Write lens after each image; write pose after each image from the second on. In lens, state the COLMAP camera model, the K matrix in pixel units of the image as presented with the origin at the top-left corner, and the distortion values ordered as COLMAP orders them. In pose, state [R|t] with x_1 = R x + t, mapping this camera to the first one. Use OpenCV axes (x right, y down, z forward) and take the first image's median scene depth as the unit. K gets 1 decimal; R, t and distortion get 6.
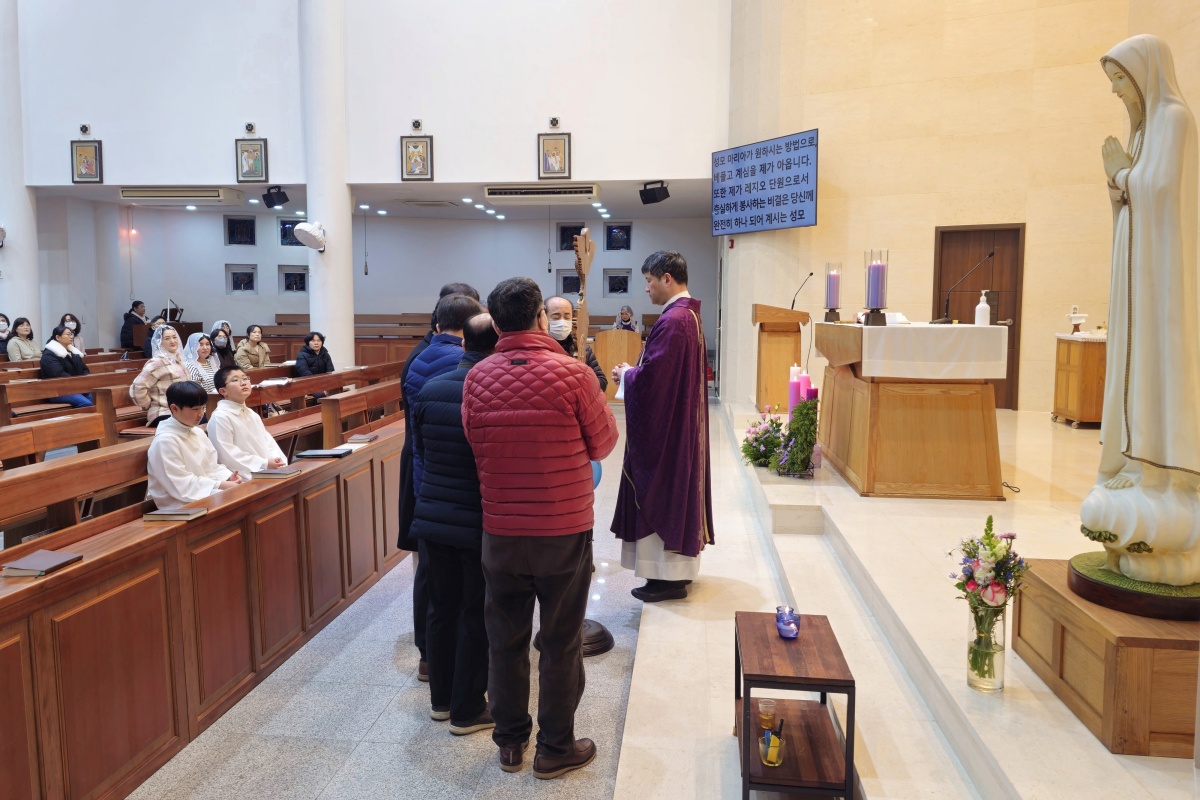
lens RADIAL K [[895.2, 0, 600.0], [0, 895.2, 400.0], [0, 0, 1]] dist [0.076666, -0.003133]
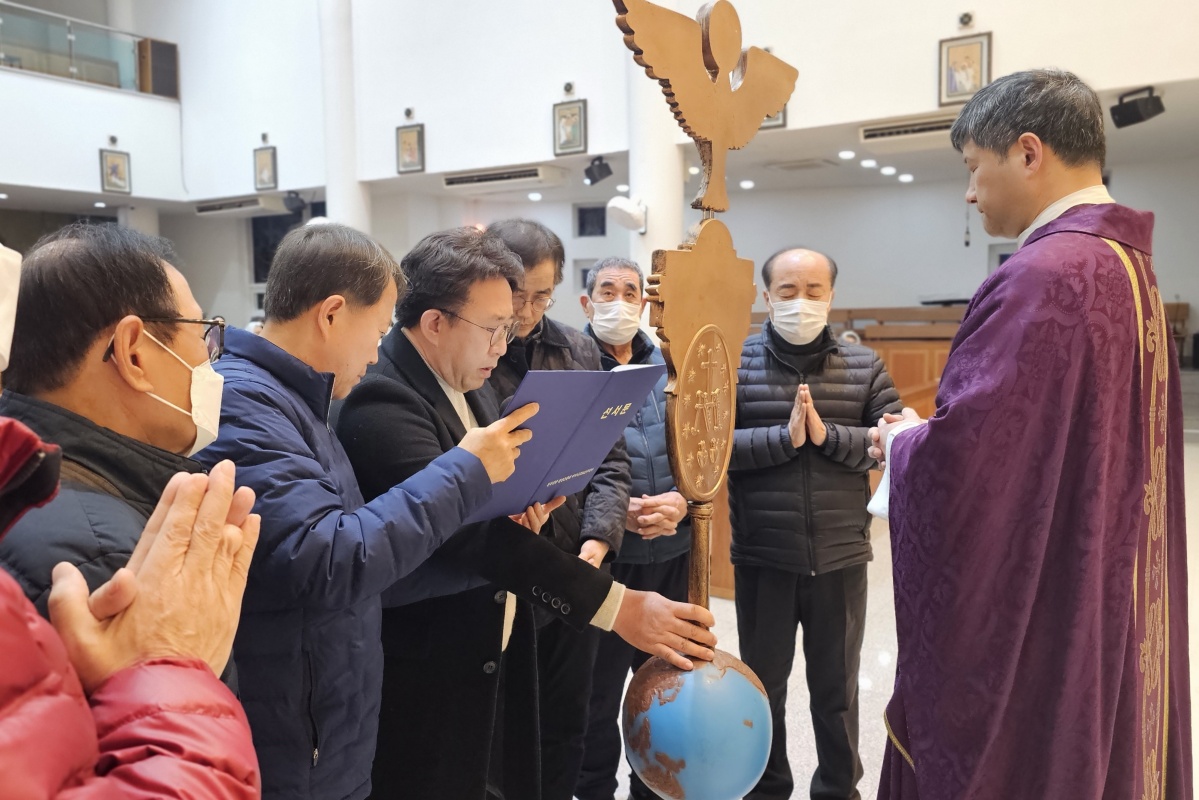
lens RADIAL K [[978.8, 0, 598.6], [0, 978.8, 358.9], [0, 0, 1]] dist [0.165042, -0.246982]
pose [[0.897133, 0.003659, -0.441744, 0.034978], [-0.026700, 0.998587, -0.045952, -0.014552], [0.440952, 0.053019, 0.895963, 0.223712]]
